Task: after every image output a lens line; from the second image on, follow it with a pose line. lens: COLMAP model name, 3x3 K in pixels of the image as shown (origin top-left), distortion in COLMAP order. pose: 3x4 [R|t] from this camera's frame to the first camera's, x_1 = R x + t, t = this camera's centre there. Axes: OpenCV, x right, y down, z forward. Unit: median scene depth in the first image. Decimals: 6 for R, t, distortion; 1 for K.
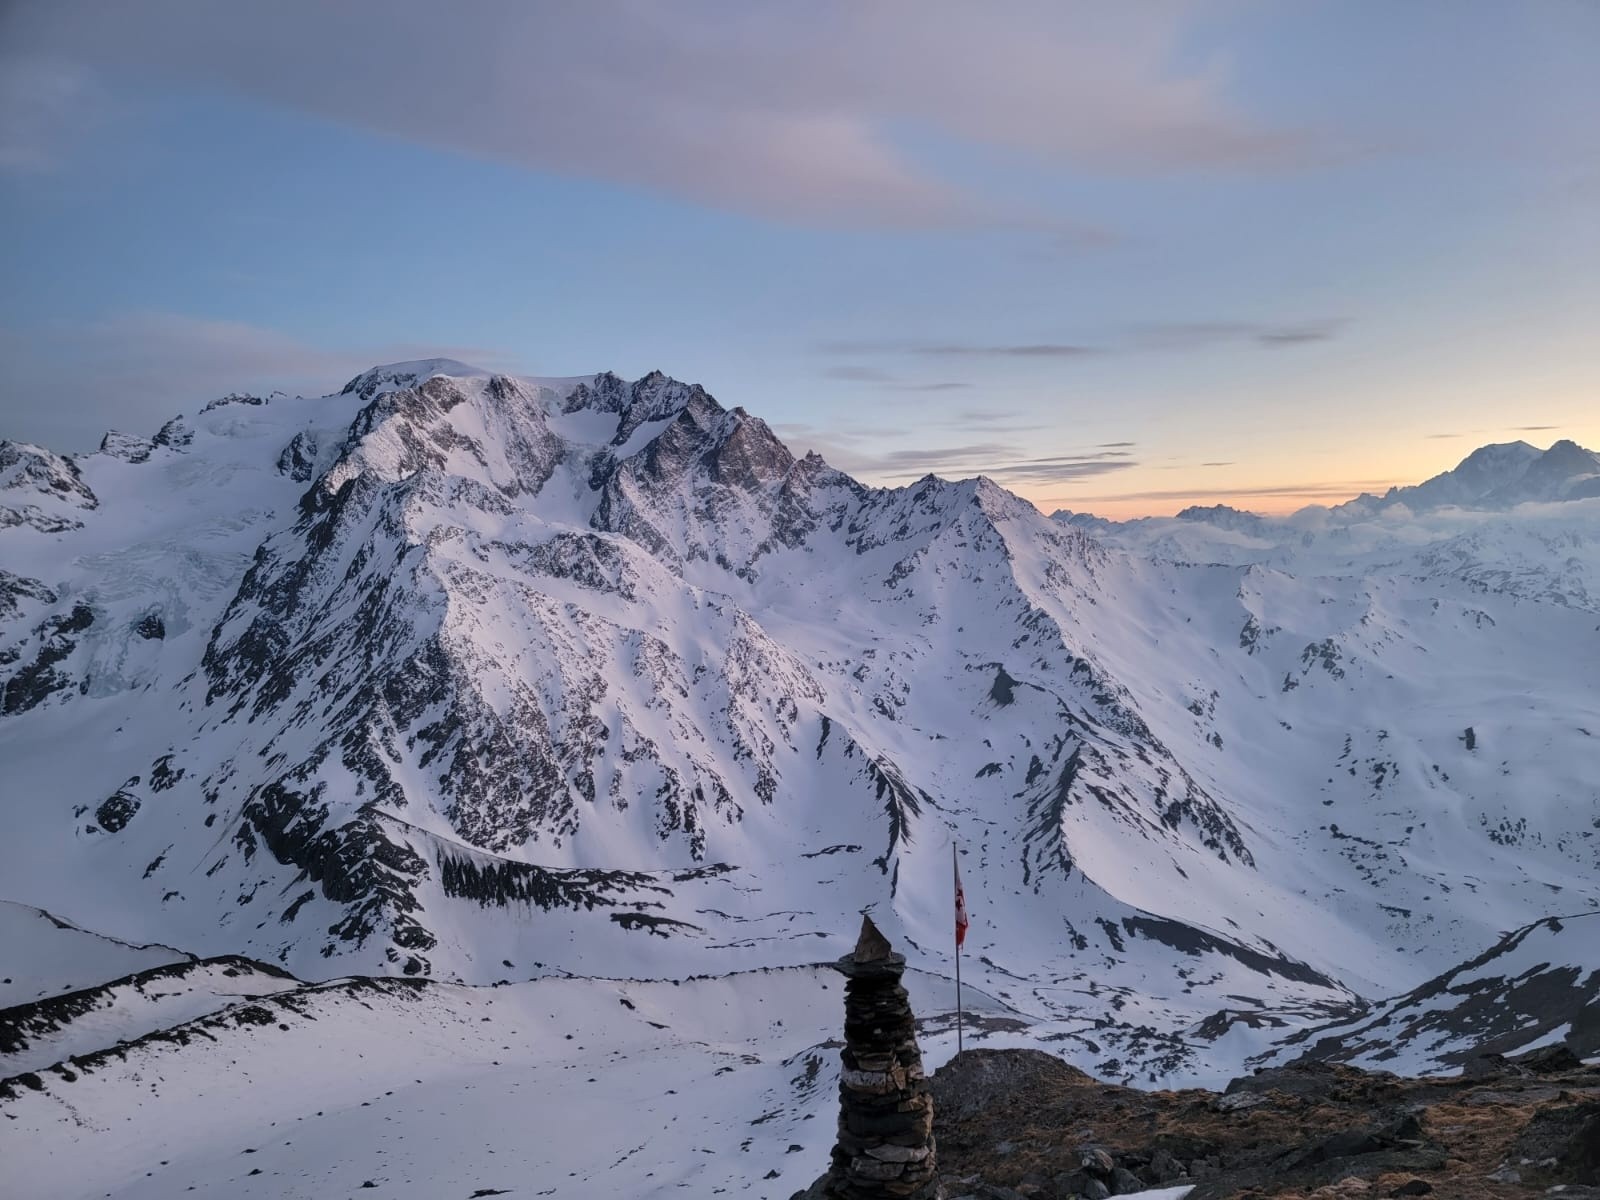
lens RADIAL K [[1086.6, 0, 828.4], [0, 1086.6, 622.0], [0, 0, 1]] dist [0.083037, -0.060069]
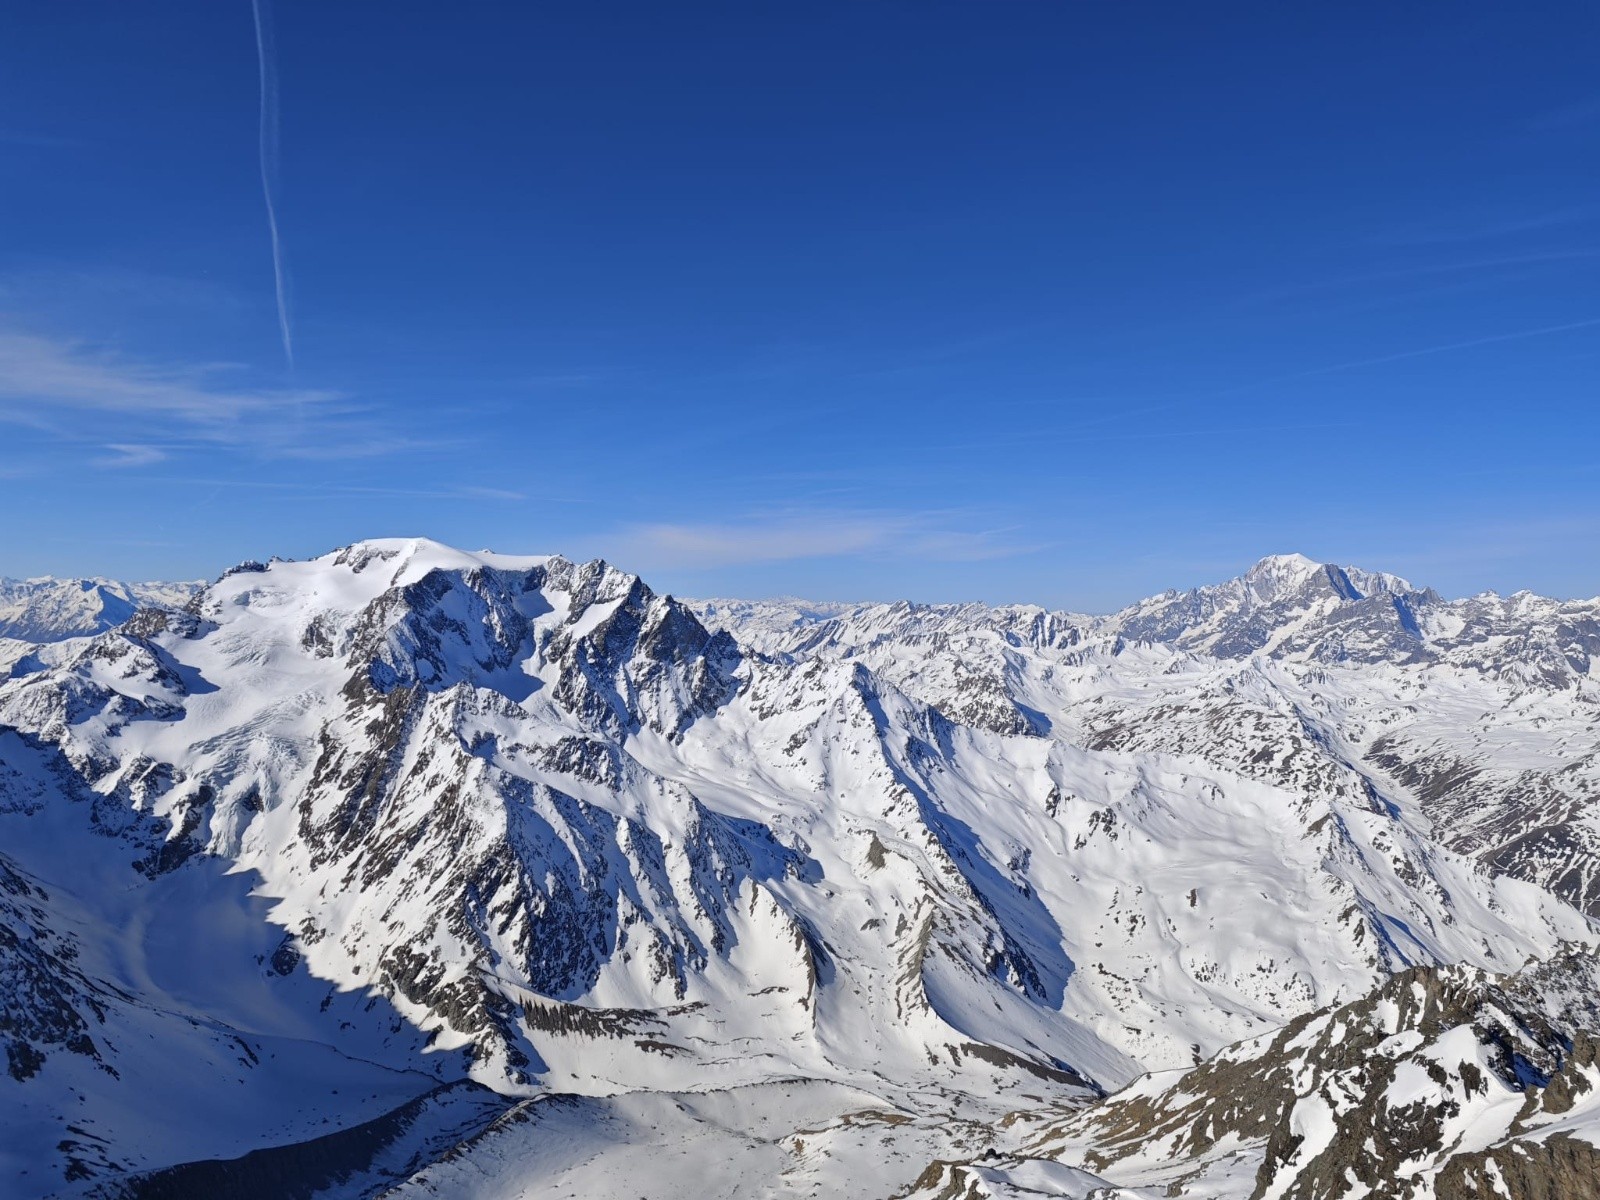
lens RADIAL K [[1101.1, 0, 793.4], [0, 1101.1, 574.5], [0, 0, 1]] dist [0.084797, -0.165349]
pose [[0.992070, 0.049519, 0.115524, -0.157387], [-0.039737, 0.995545, -0.085500, -0.212611], [-0.119243, 0.080231, 0.989618, -0.506275]]
